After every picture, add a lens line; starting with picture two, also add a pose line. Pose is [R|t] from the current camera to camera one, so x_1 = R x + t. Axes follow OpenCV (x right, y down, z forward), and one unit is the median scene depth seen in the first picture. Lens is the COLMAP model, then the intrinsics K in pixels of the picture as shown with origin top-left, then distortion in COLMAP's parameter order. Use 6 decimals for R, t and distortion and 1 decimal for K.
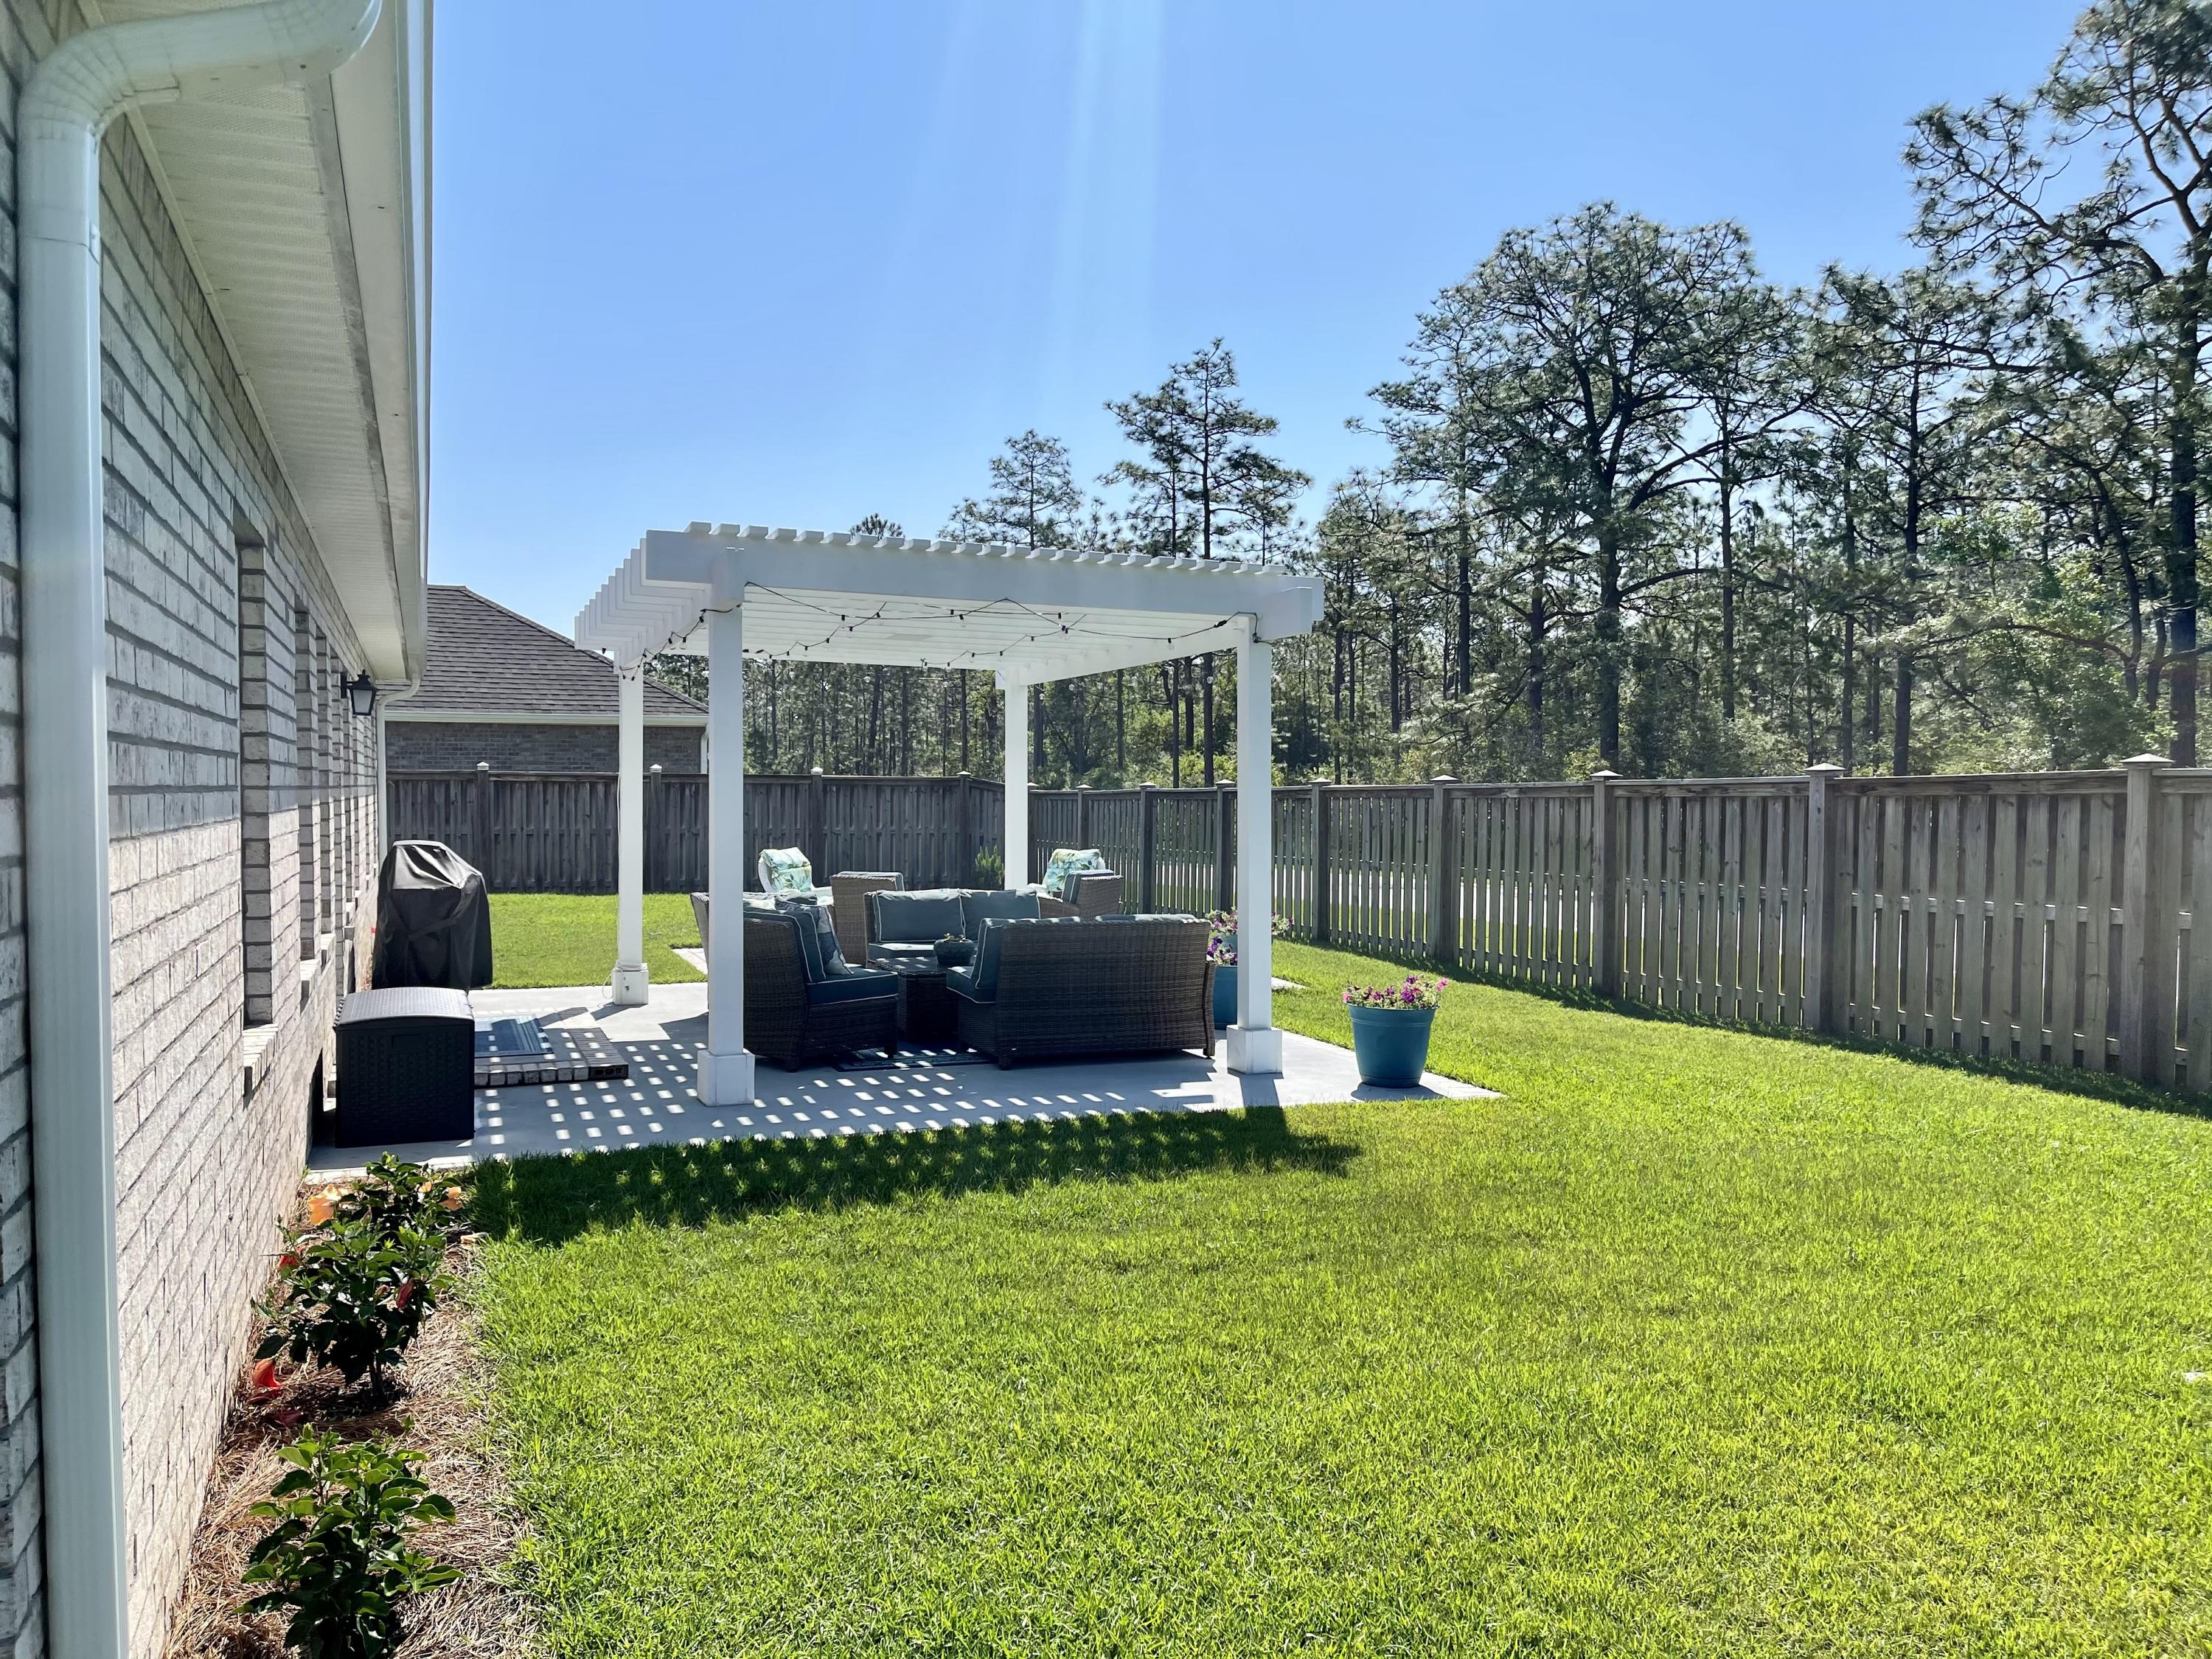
lens RADIAL K [[1679.5, 0, 1106.4], [0, 1679.5, 853.7], [0, 0, 1]] dist [0.044710, -0.026027]
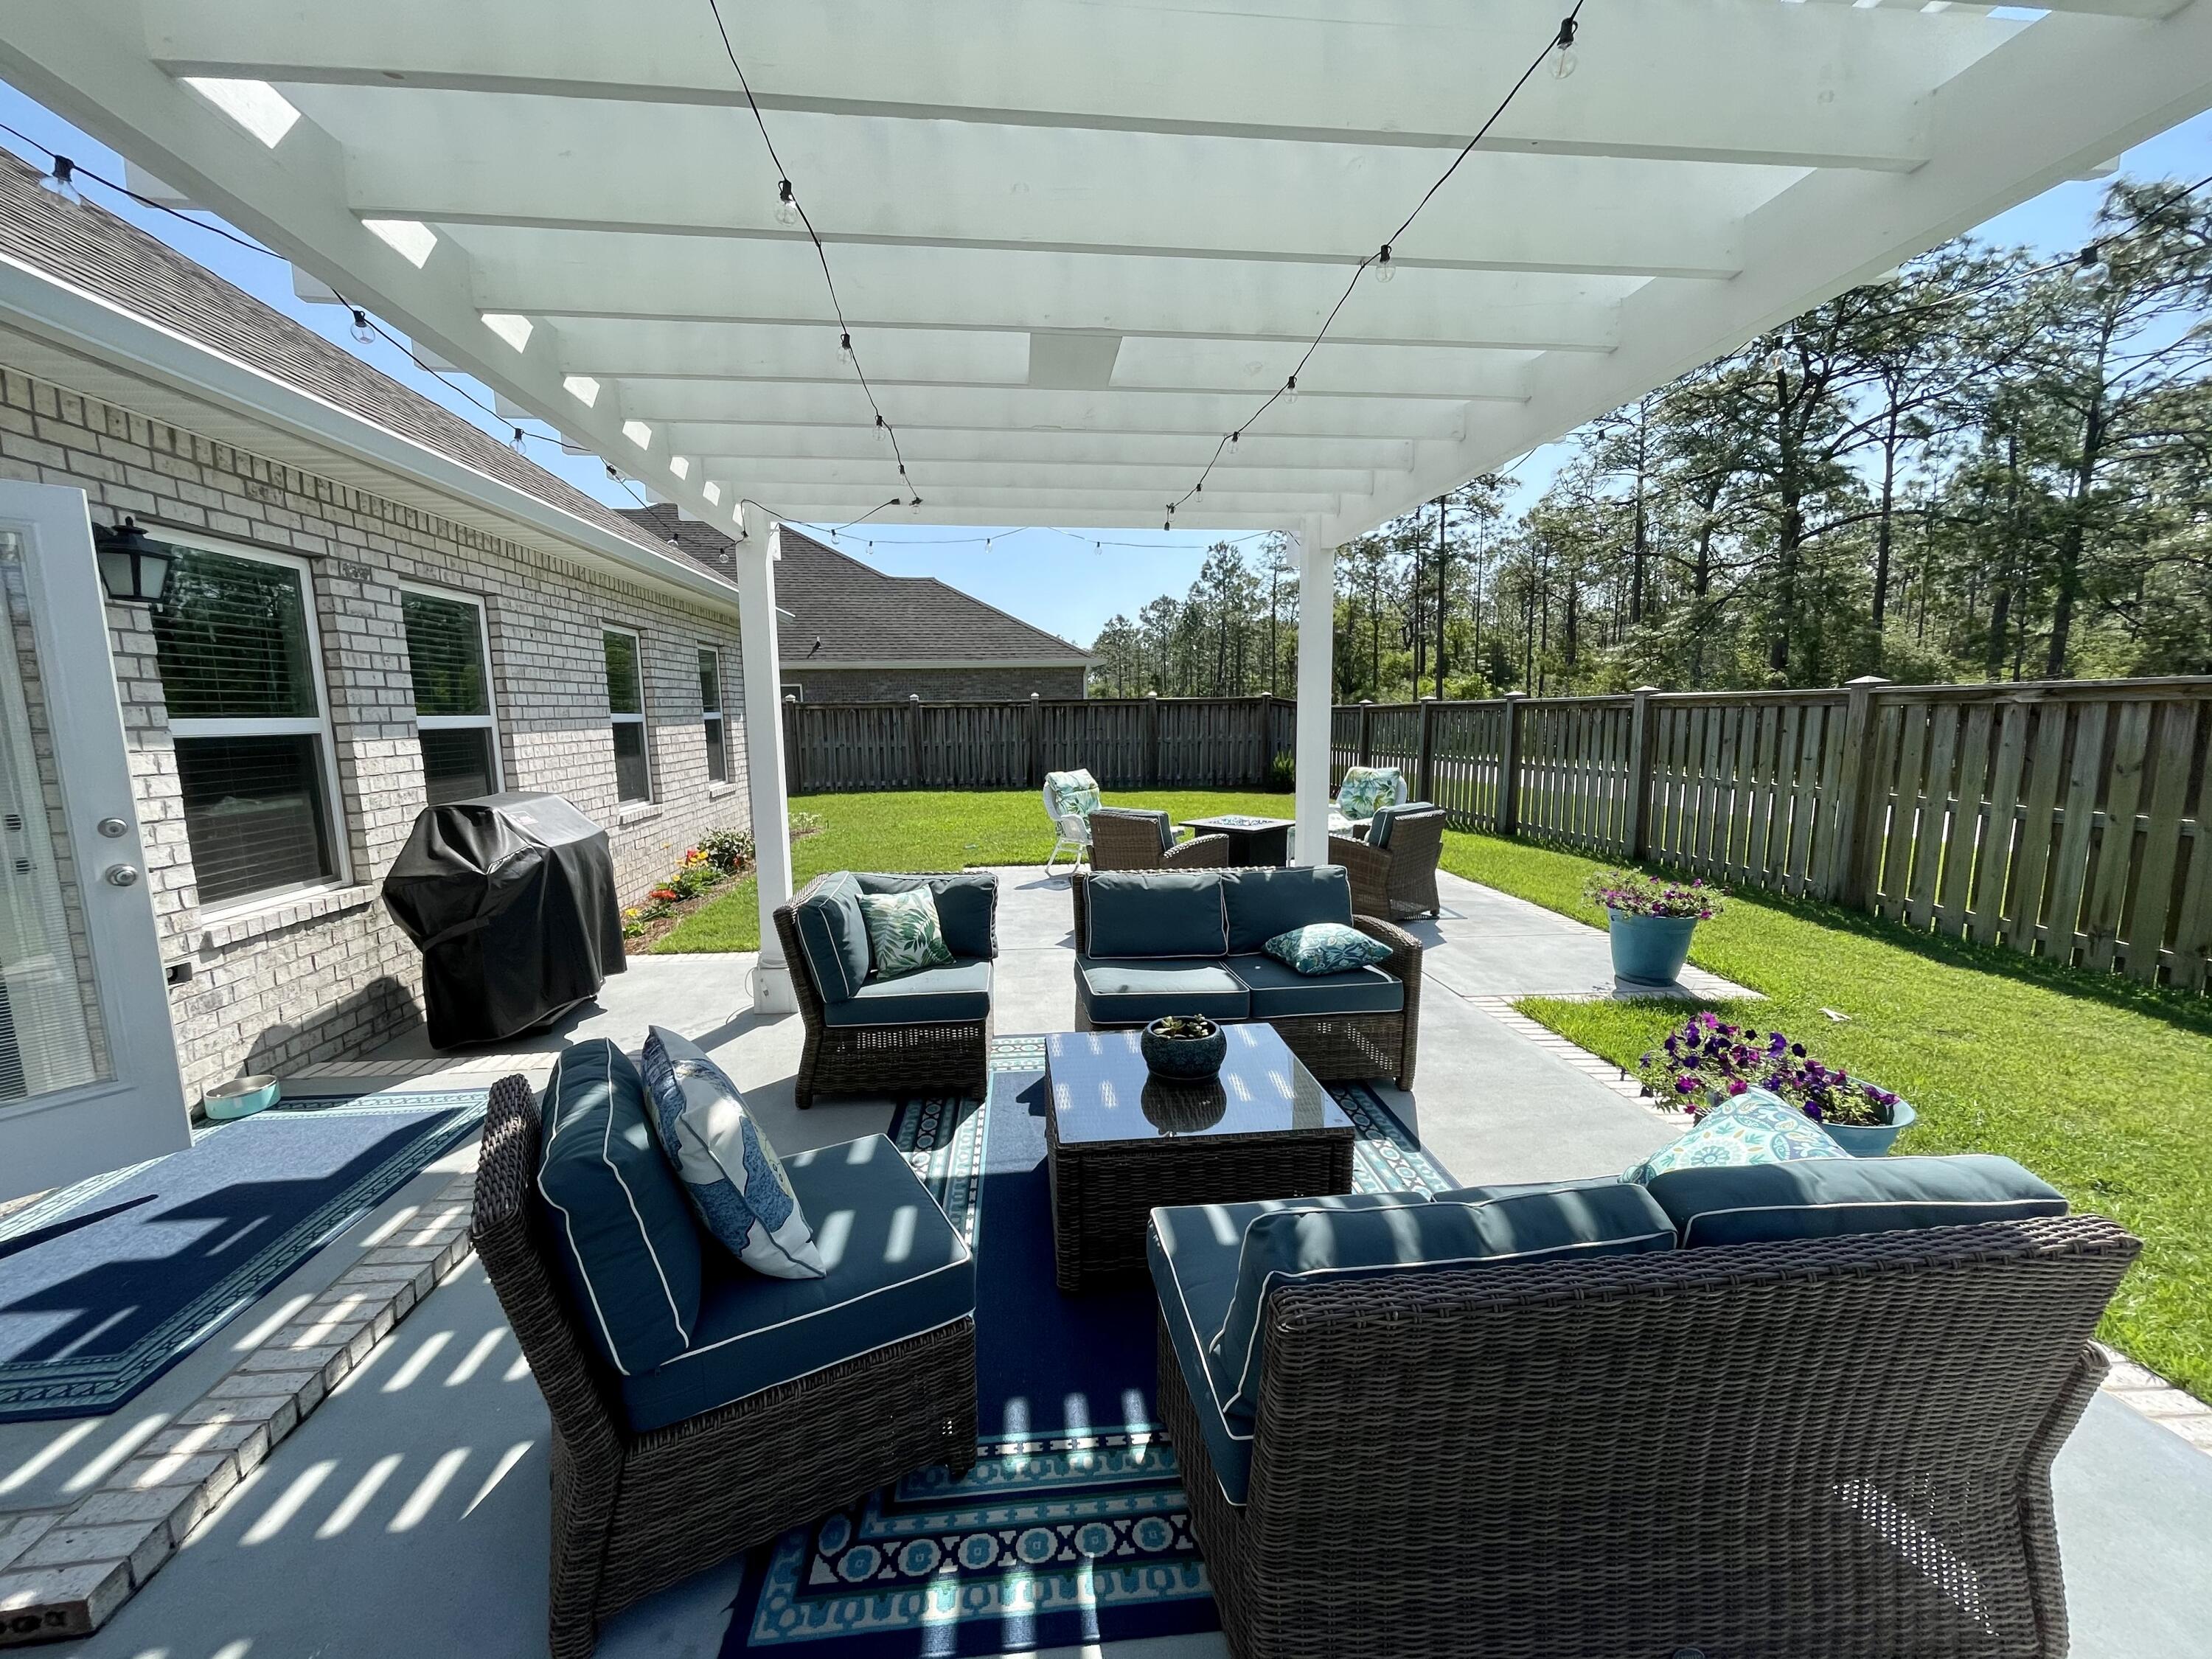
lens RADIAL K [[892.2, 0, 1088.7], [0, 892.2, 836.1], [0, 0, 1]] dist [0.000388, -0.000214]
pose [[0.958240, 0.020171, -0.285254, -0.046895], [0.009951, 0.994553, 0.103753, -0.030953], [0.285793, -0.102259, 0.952820, 0.782536]]
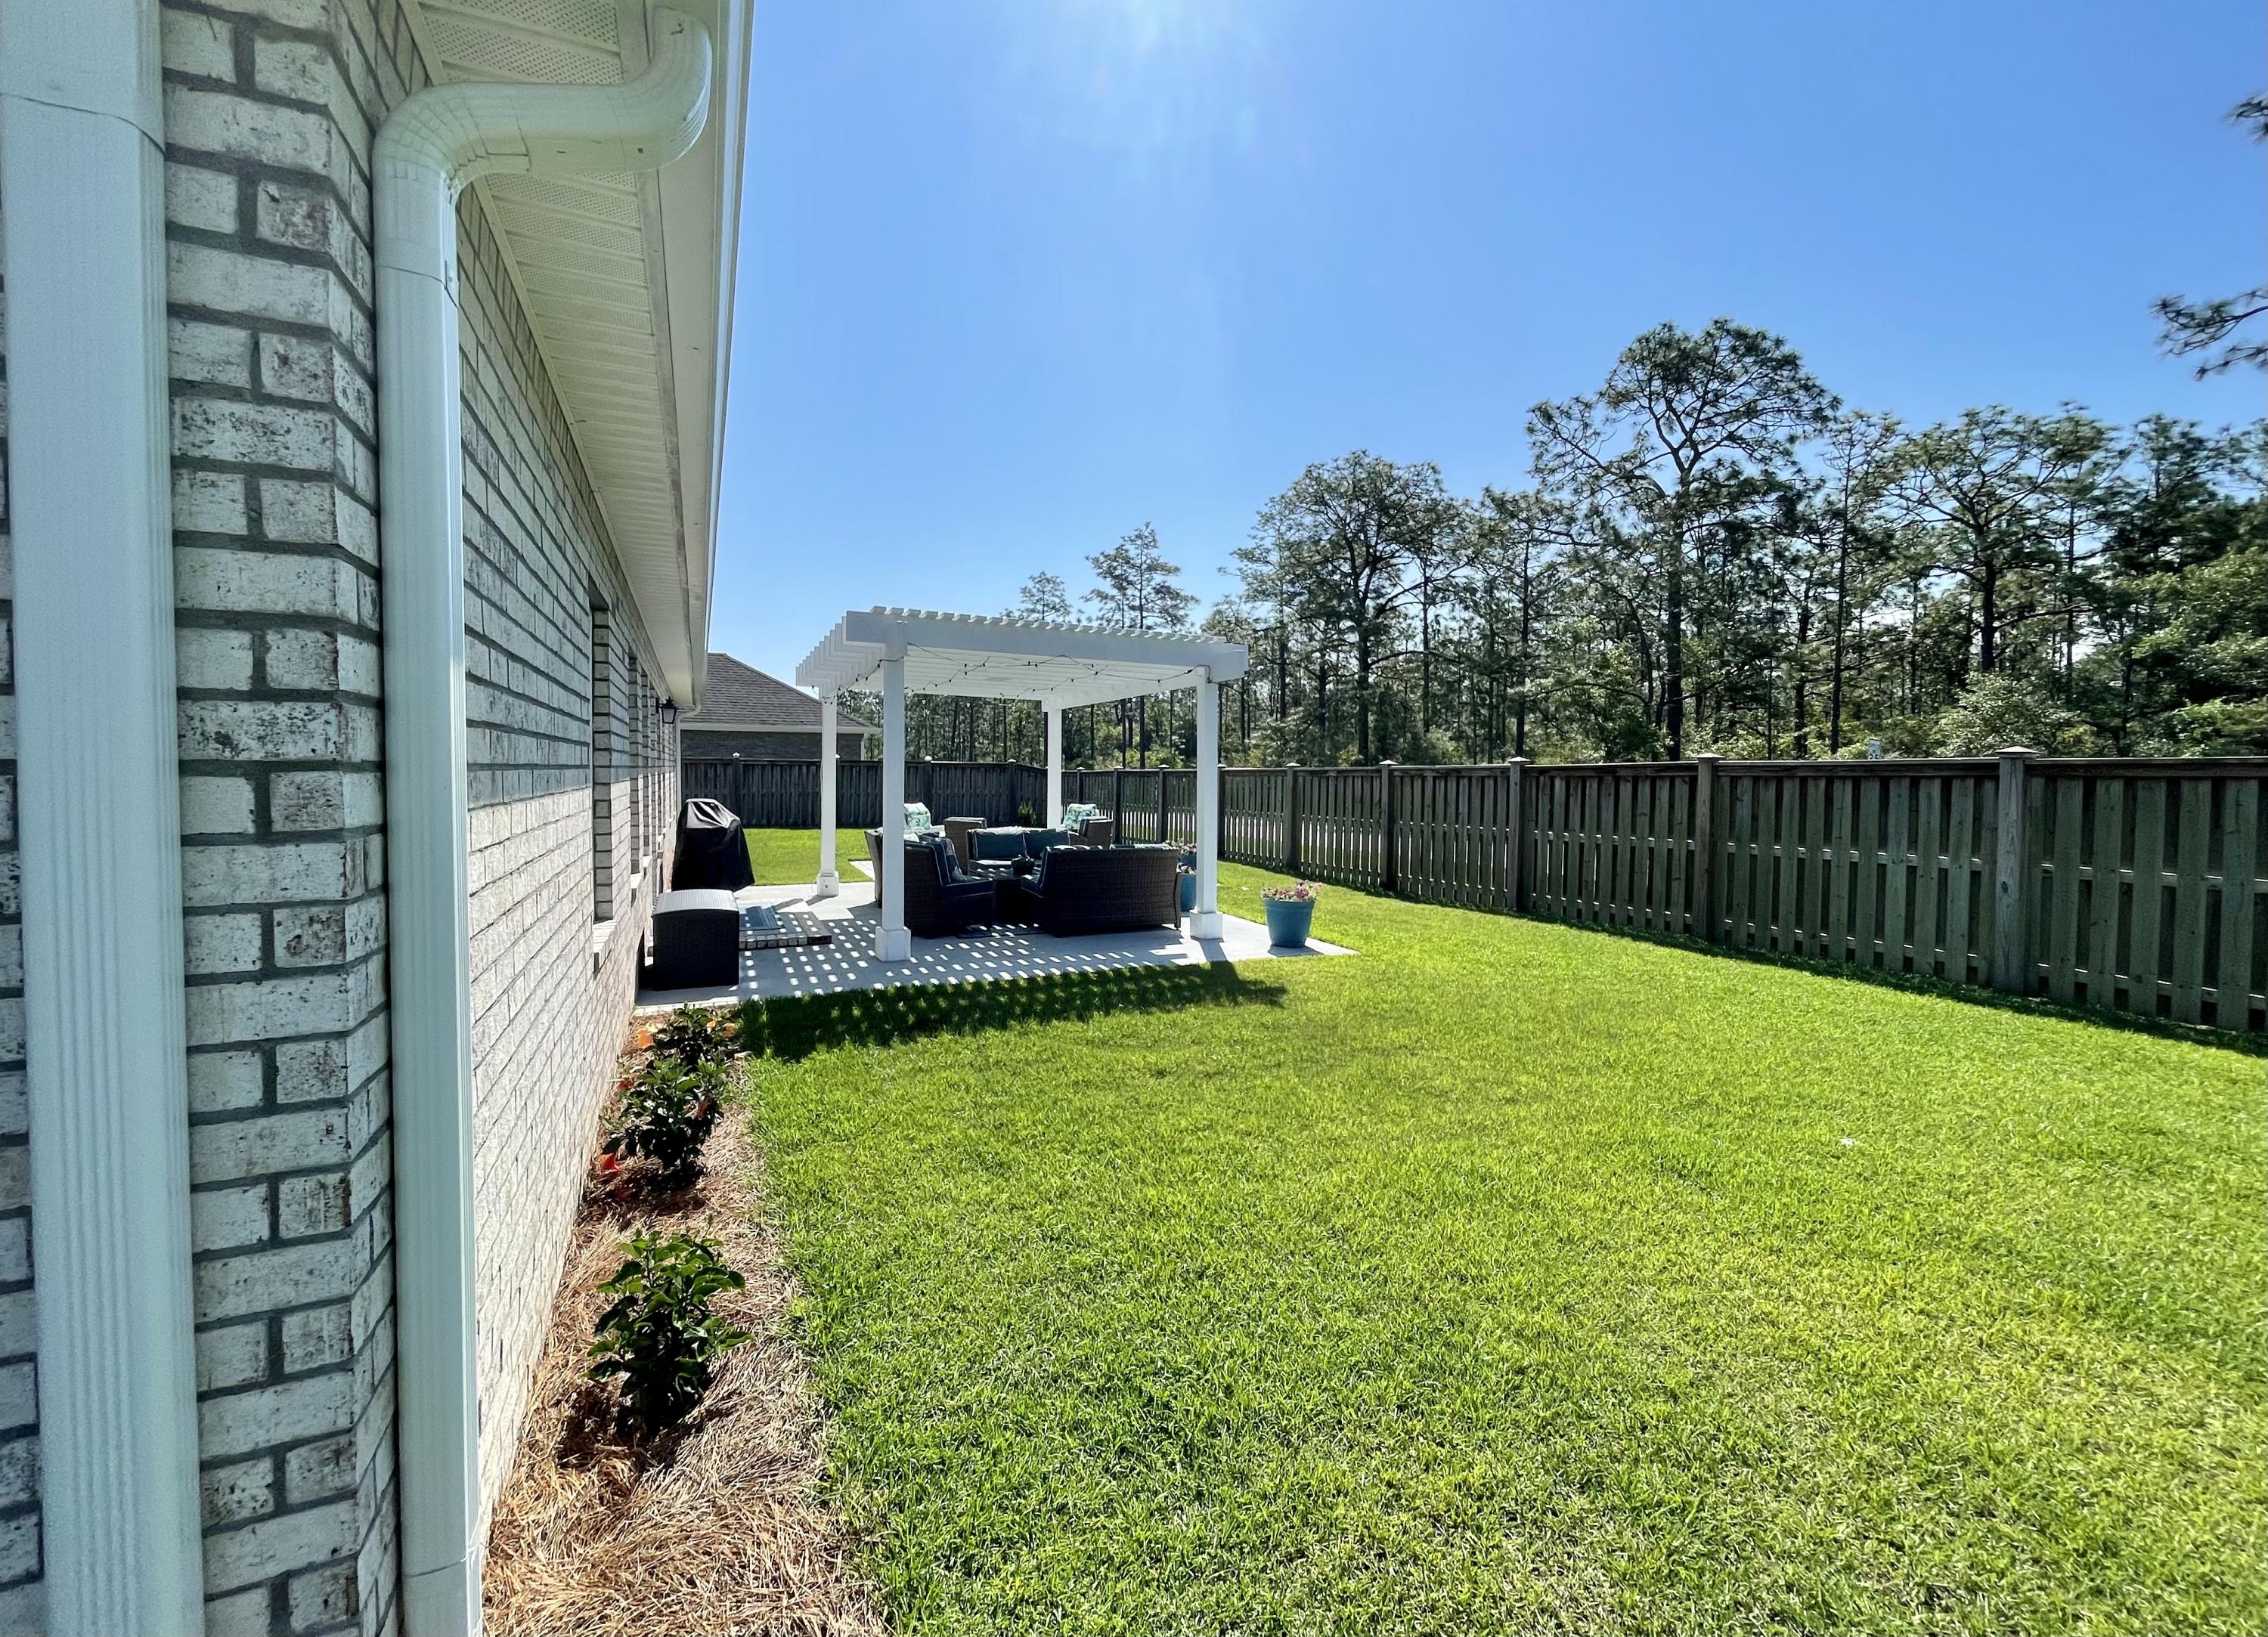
lens RADIAL K [[921.4, 0, 1119.5], [0, 921.4, 803.4], [0, 0, 1]] dist [0.002836, 0.000142]
pose [[0.999051, 0.002406, 0.043495, -0.035410], [-0.002297, 0.999994, -0.002560, -0.002401], [-0.043501, 0.002458, 0.999050, 0.073325]]
